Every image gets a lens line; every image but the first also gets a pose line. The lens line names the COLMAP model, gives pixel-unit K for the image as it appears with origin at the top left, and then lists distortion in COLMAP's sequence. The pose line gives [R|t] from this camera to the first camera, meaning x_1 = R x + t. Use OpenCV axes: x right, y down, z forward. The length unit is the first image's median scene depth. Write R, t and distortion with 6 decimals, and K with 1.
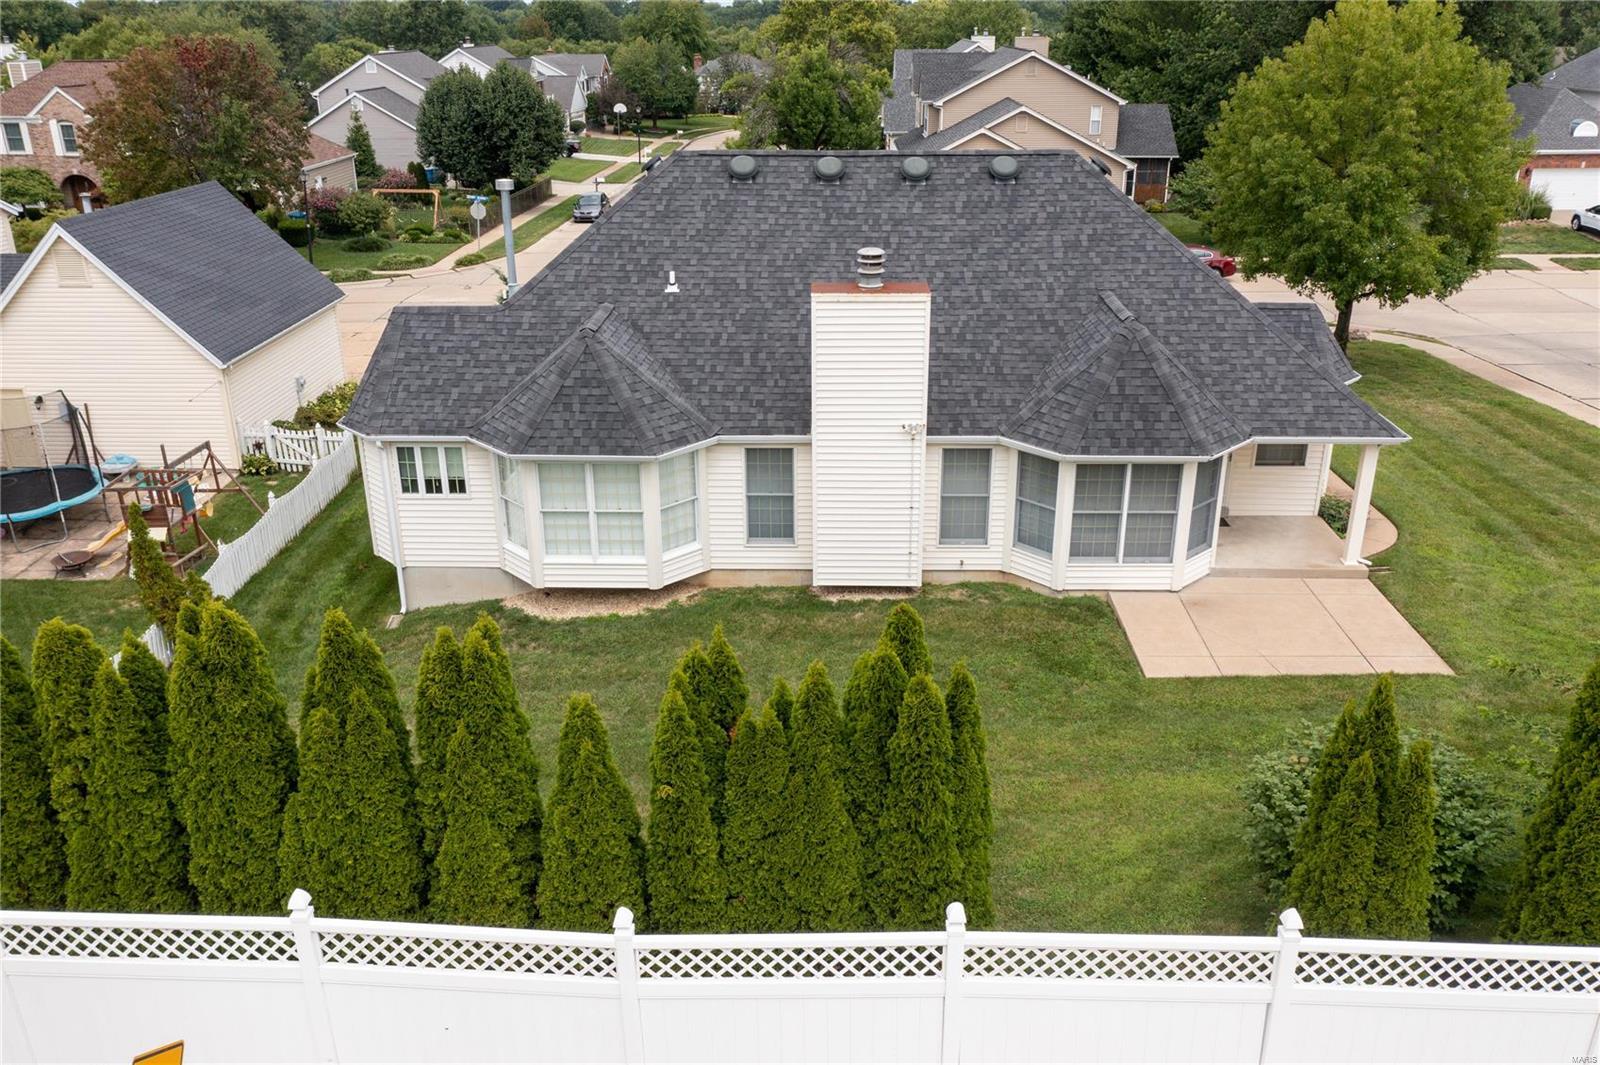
lens RADIAL K [[1273.8, 0, 800.0], [0, 1273.8, 532.5], [0, 0, 1]] dist [0.001496, 0.003204]
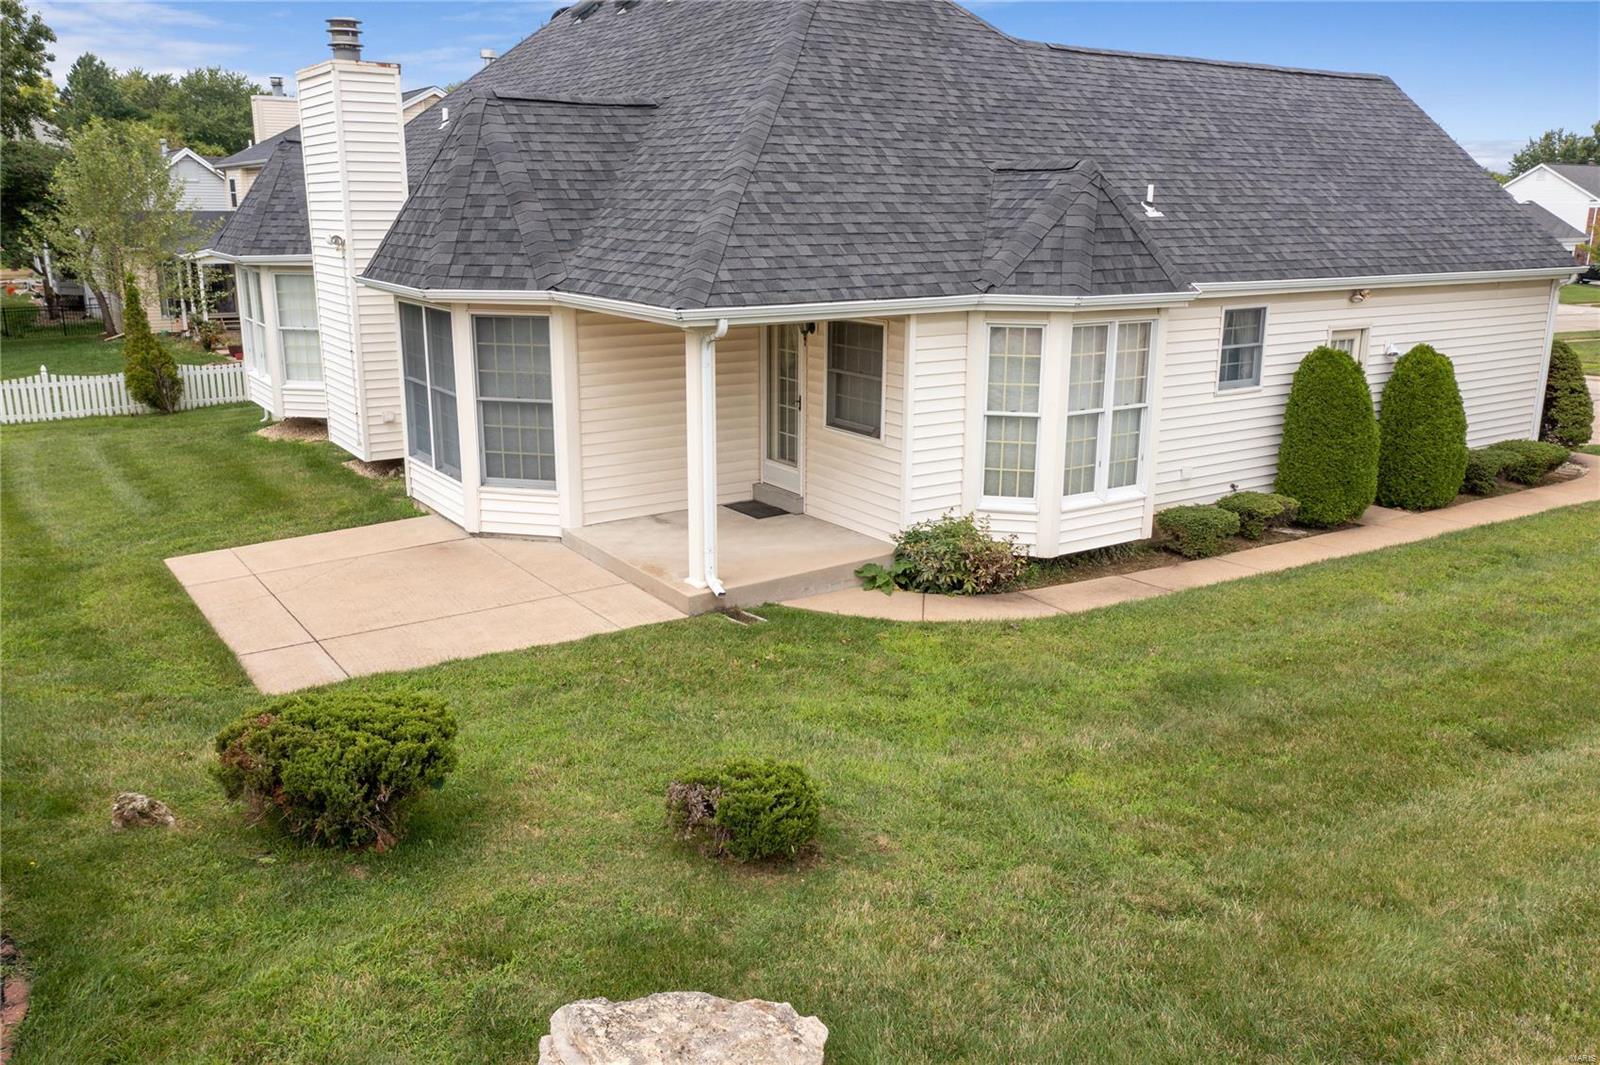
lens RADIAL K [[1273.8, 0, 800.0], [0, 1273.8, 532.5], [0, 0, 1]] dist [0.001496, 0.003204]
pose [[0.578727, 0.211316, -0.787668, 0.826390], [-0.318018, 0.947860, 0.020633, -0.017869], [0.750959, 0.238551, 0.615754, 0.699105]]
